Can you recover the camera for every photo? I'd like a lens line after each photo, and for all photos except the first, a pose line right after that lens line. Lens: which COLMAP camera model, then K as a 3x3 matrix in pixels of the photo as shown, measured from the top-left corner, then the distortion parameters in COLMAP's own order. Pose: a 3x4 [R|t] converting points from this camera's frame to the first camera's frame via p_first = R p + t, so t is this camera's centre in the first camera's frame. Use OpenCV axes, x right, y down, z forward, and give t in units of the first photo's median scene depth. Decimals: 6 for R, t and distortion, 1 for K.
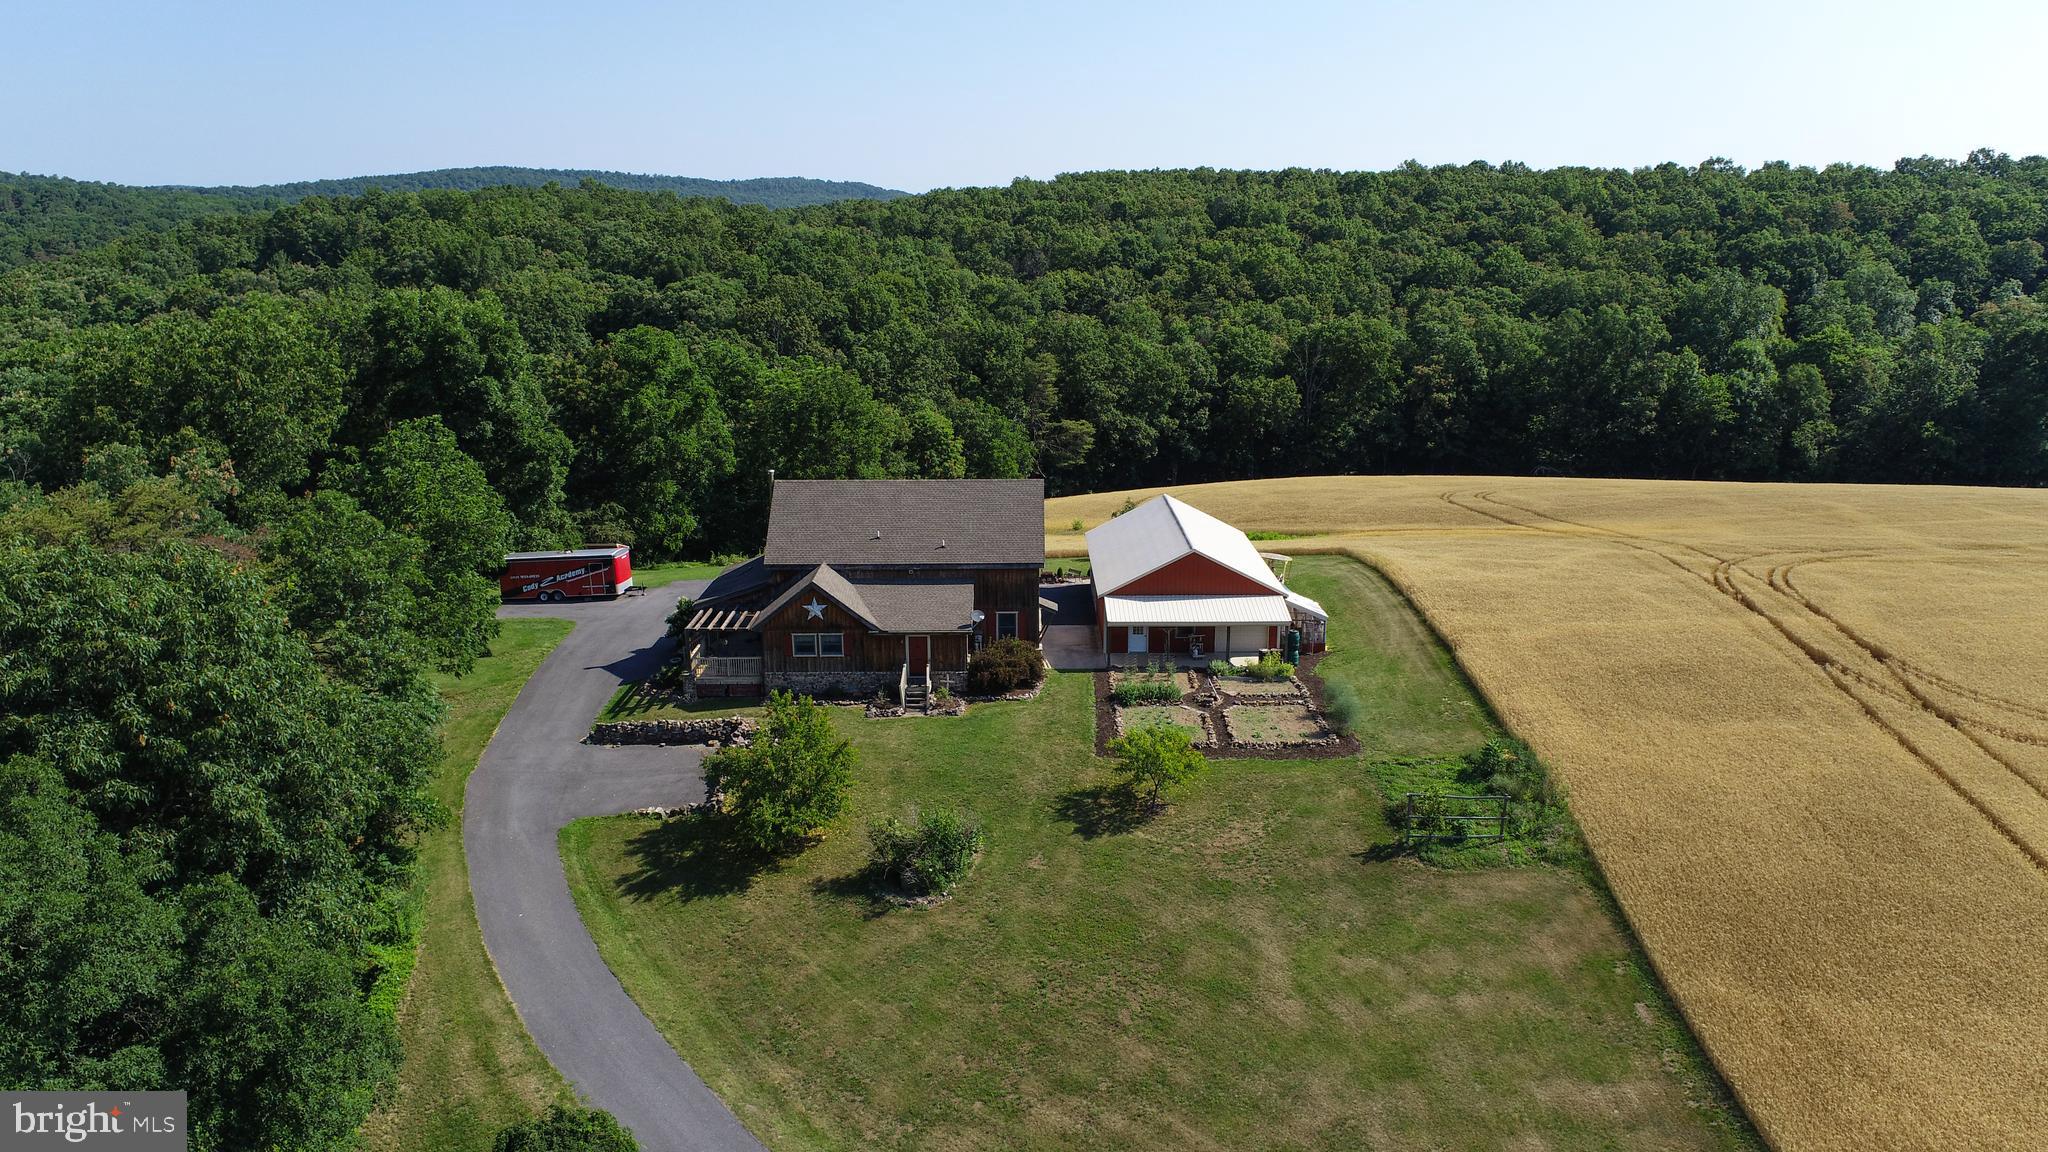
lens RADIAL K [[1380.6, 0, 1024.0], [0, 1380.6, 576.0], [0, 0, 1]] dist [-0.016692, 0.001280]
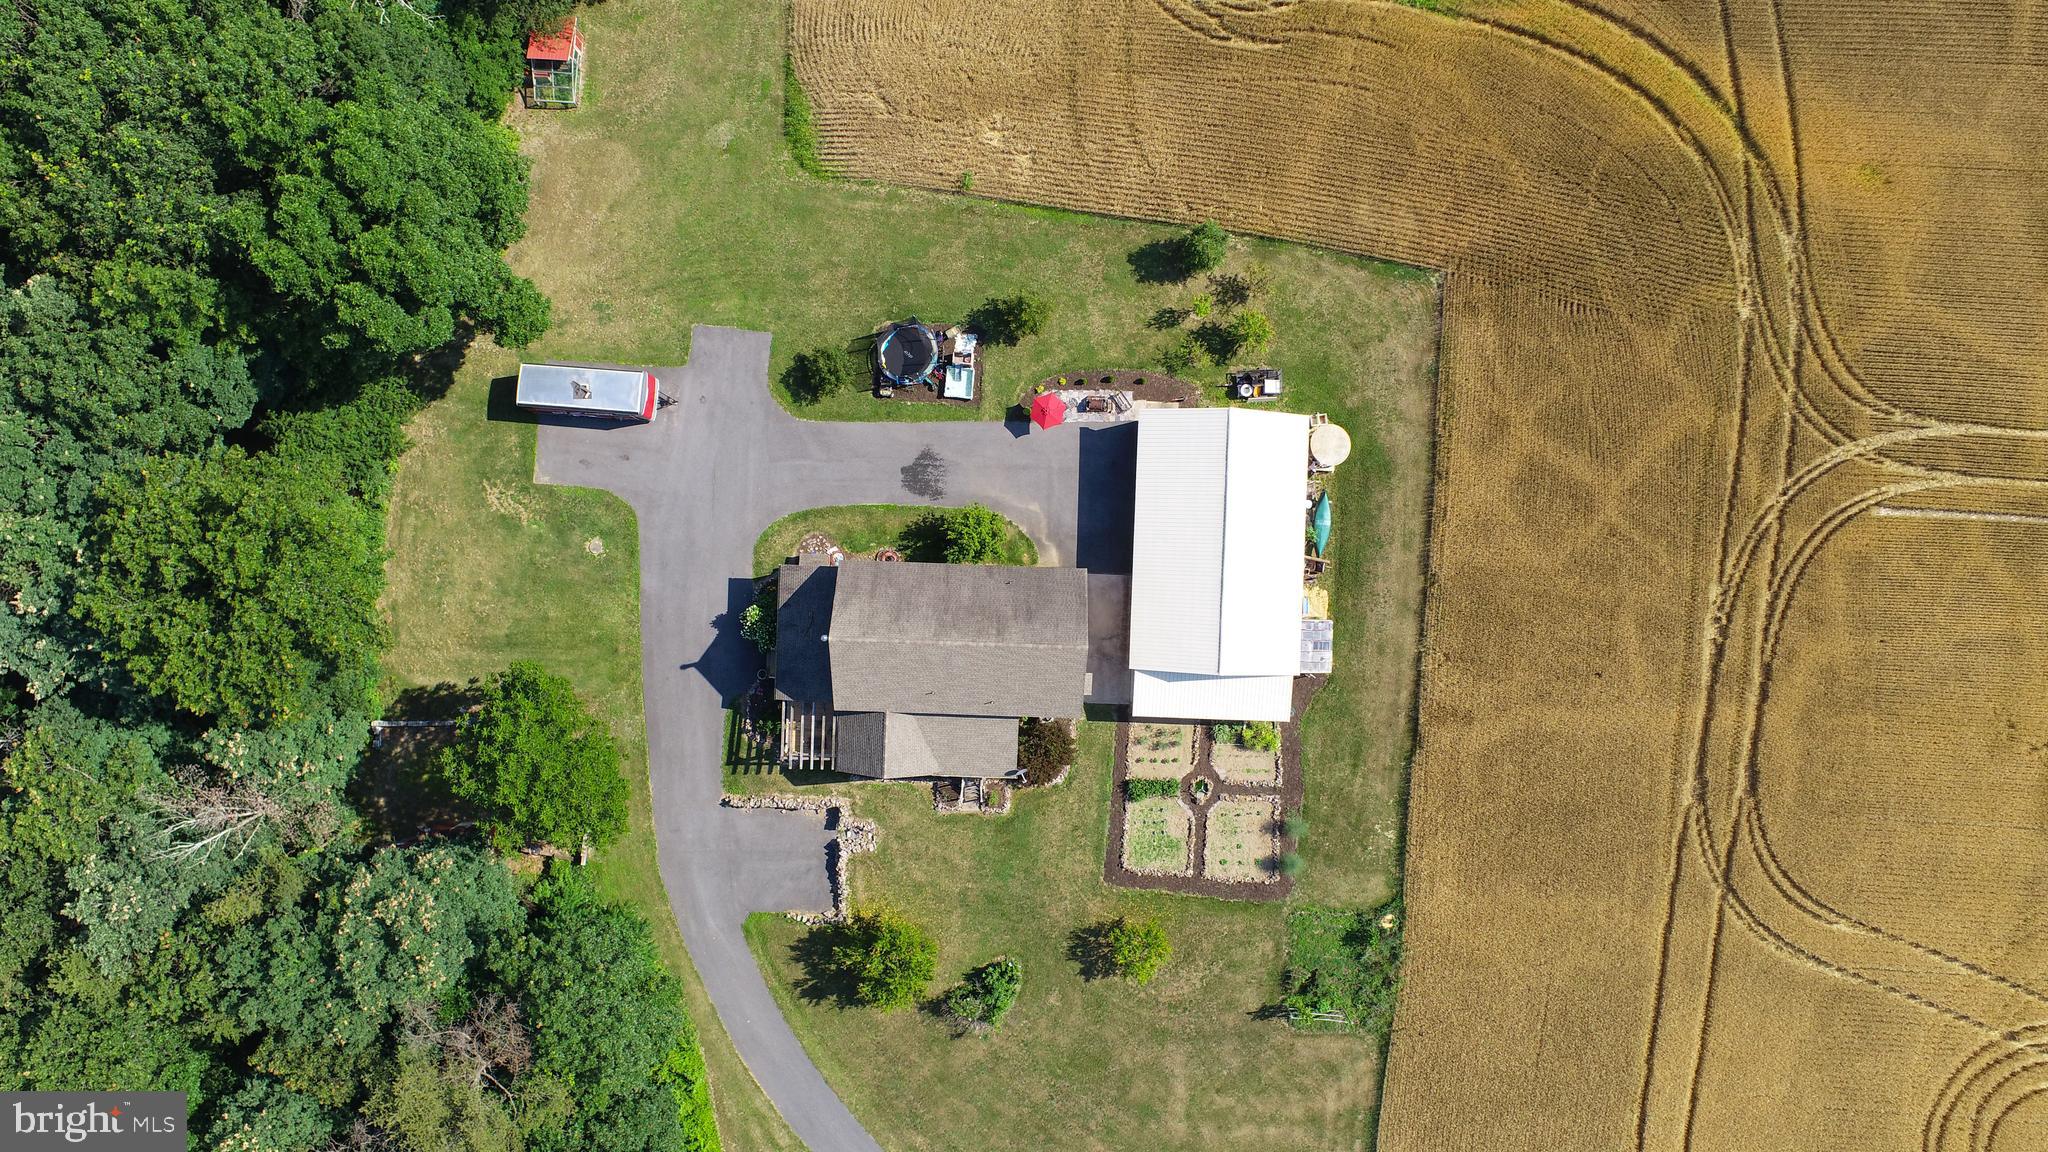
lens RADIAL K [[1494.2, 0, 968.6], [0, 1494.2, 568.2], [0, 0, 1]] dist [-0.030166, 0.000941]
pose [[0.999508, 0.031148, -0.003646, -0.093854], [-0.003624, 0.230175, 0.973143, -1.505716], [0.031150, -0.972651, 0.230174, 1.017066]]
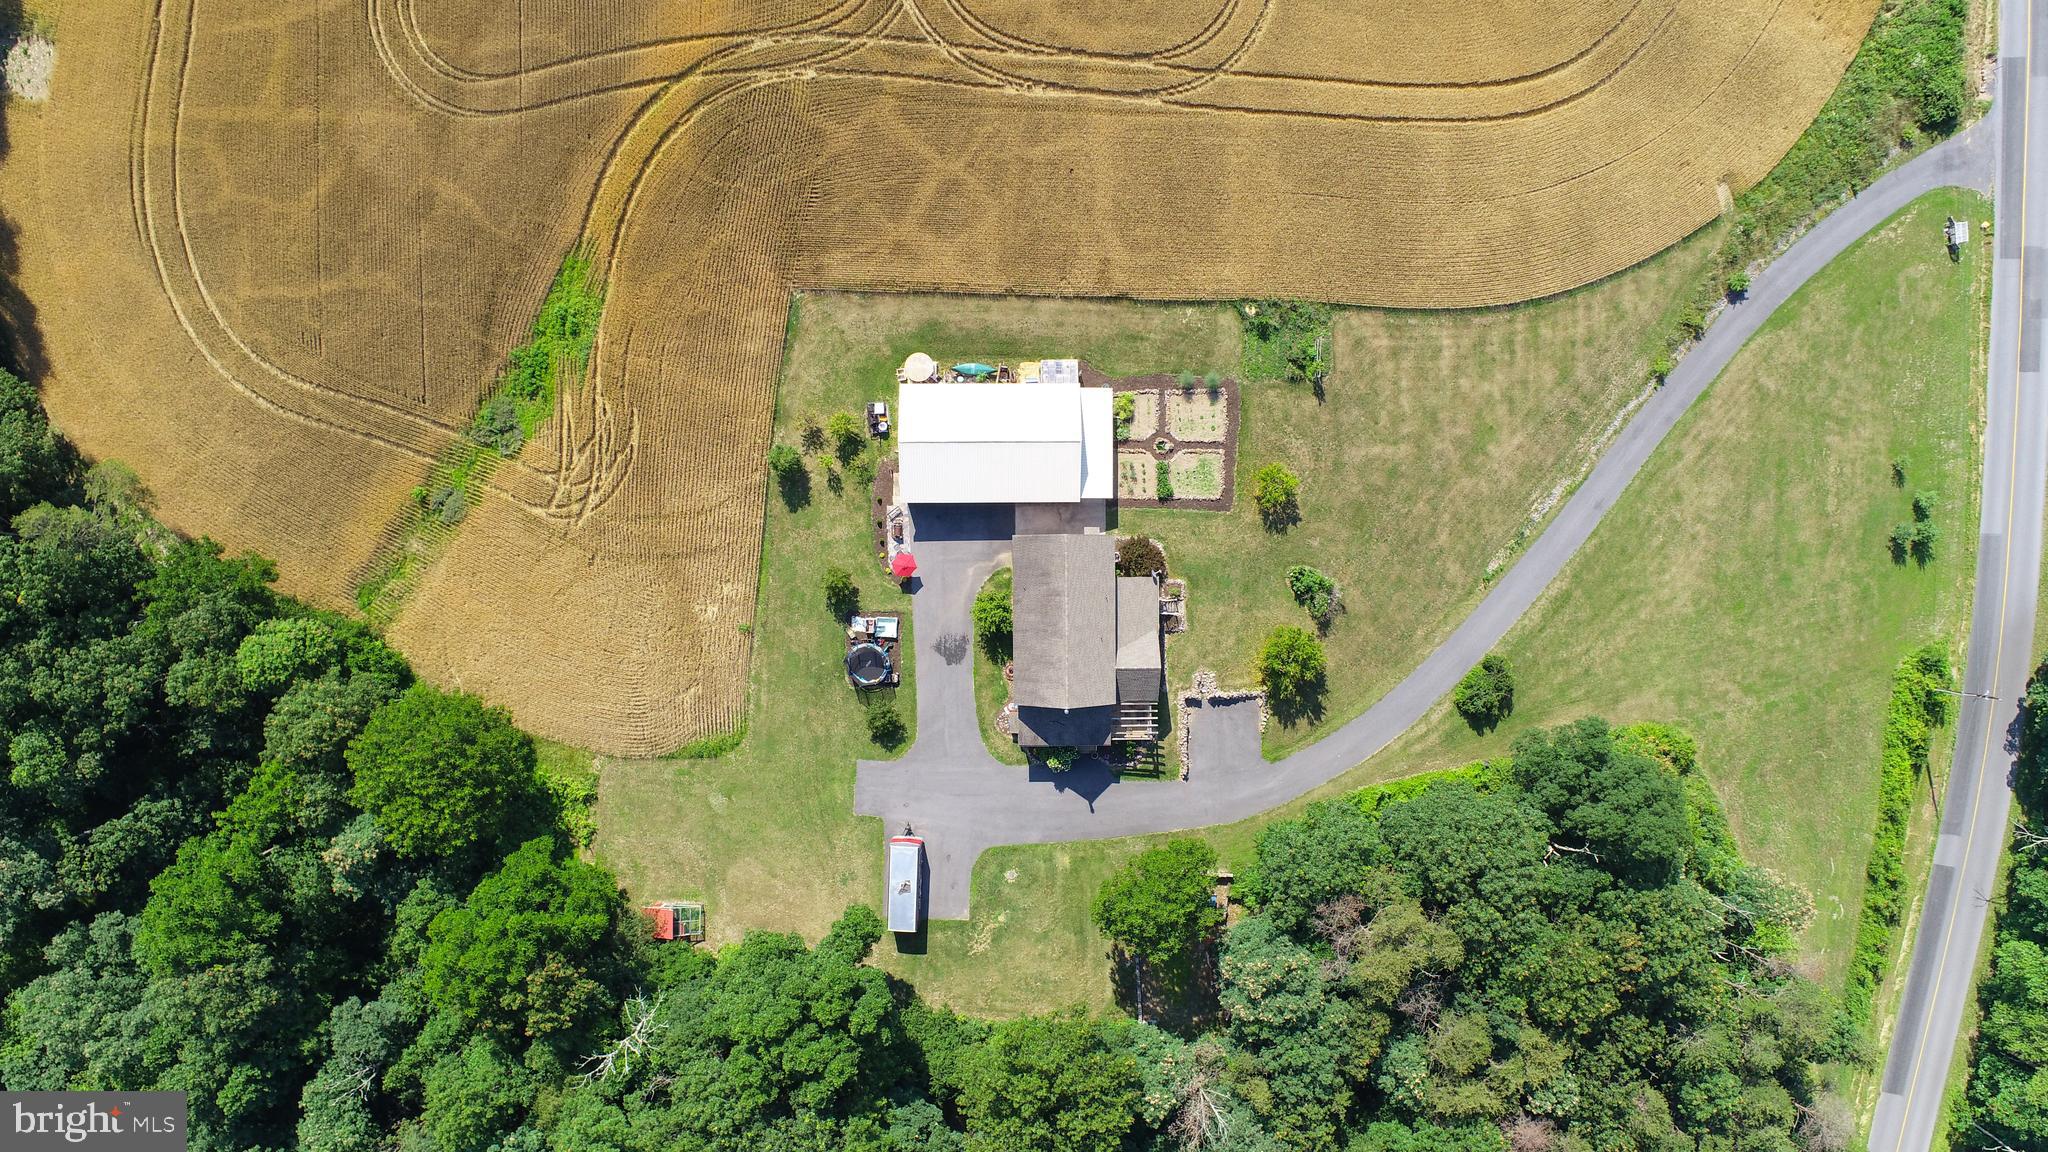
lens RADIAL K [[1395.4, 0, 1024.0], [0, 1395.4, 576.0], [0, 0, 1]] dist [0.002292, 0.000829]
pose [[-0.010704, -0.999871, 0.011982, -0.065683], [0.220381, 0.009329, 0.975369, -2.024707], [-0.975355, 0.013081, 0.220253, 0.901906]]
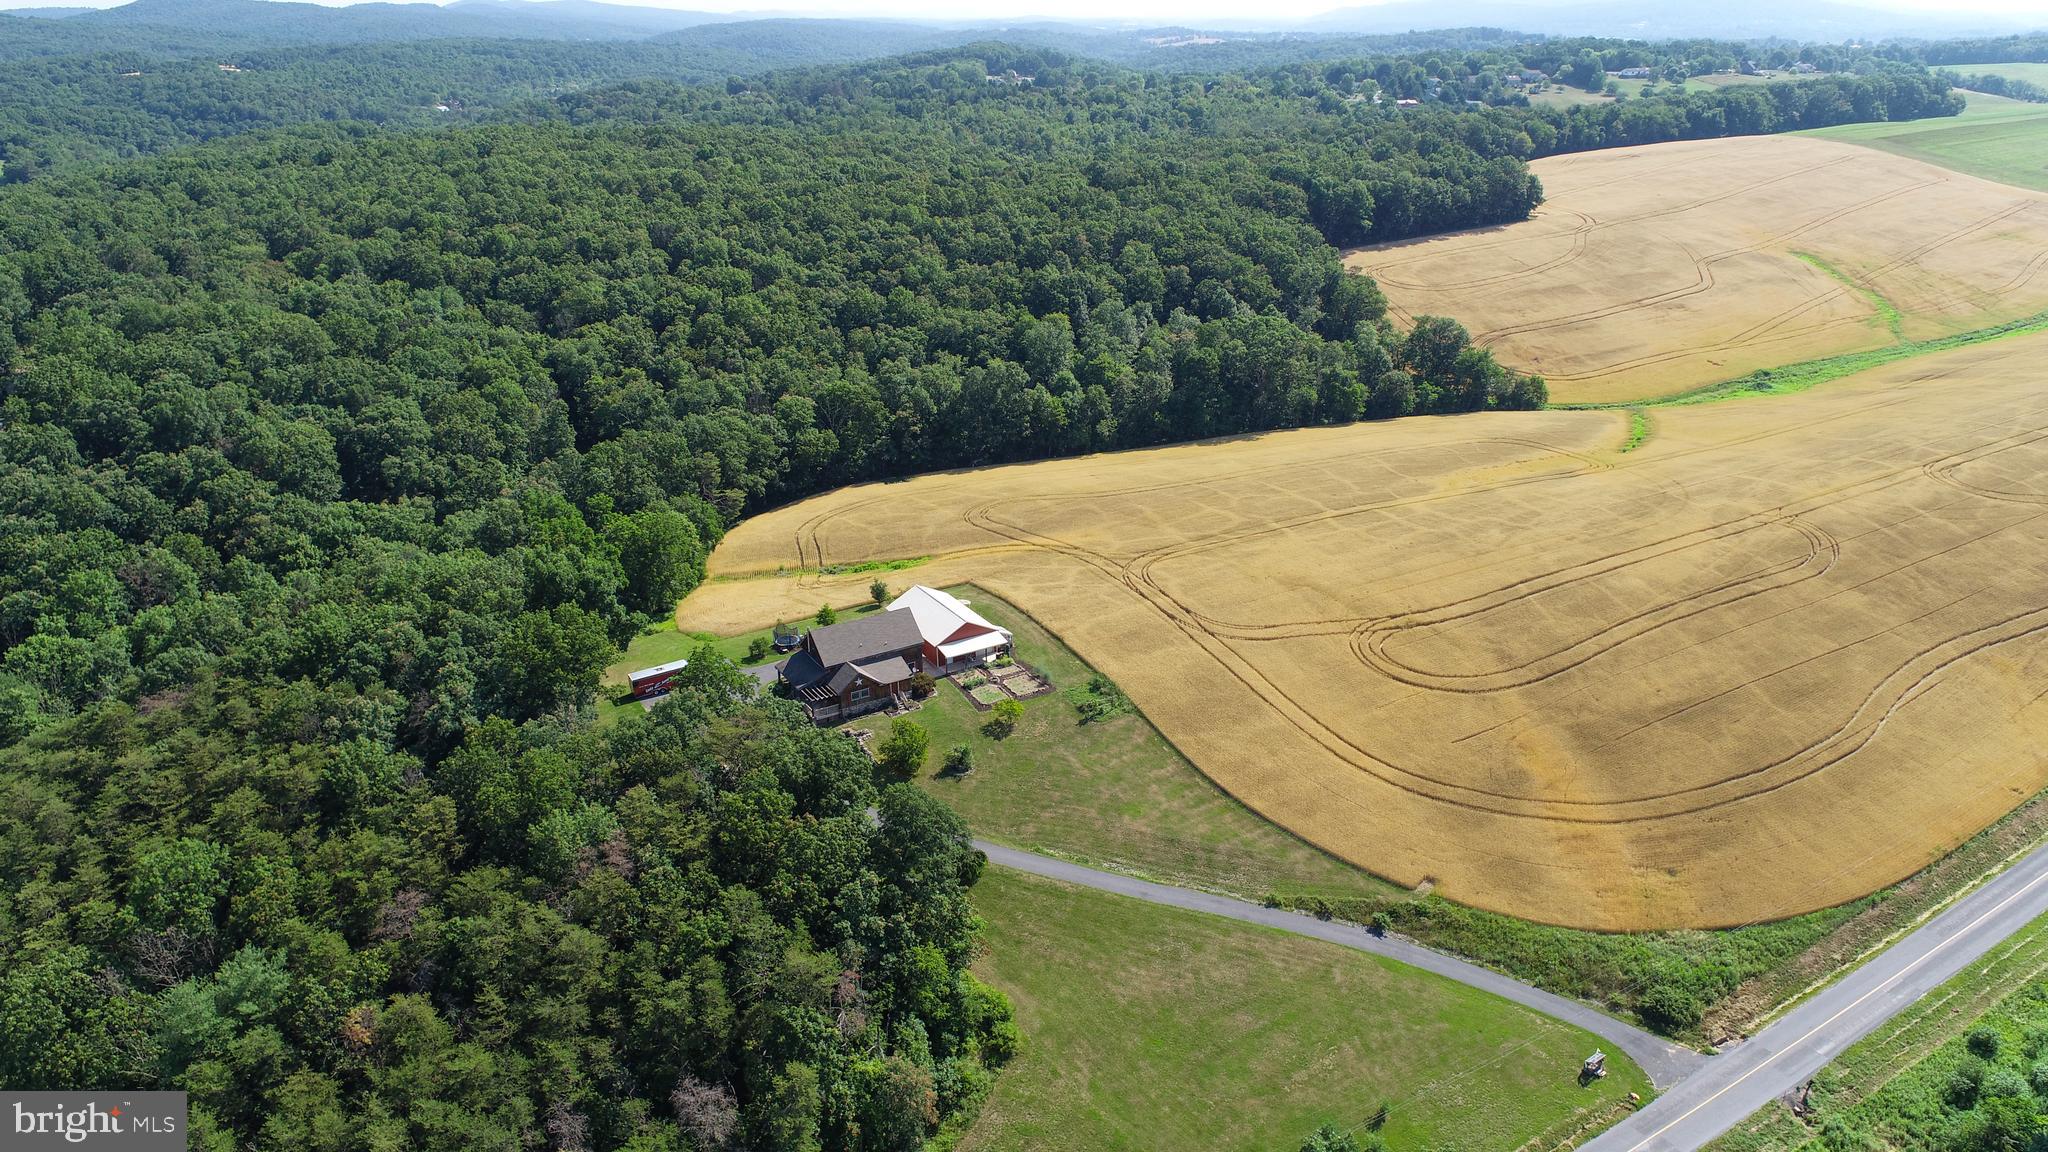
lens RADIAL K [[1395.4, 0, 1024.0], [0, 1395.4, 576.0], [0, 0, 1]] dist [0.002292, 0.000829]
pose [[0.856677, -0.199359, 0.475773, -1.280985], [0.131637, 0.976254, 0.172046, -0.680662], [-0.498775, -0.084759, 0.862577, -1.650241]]
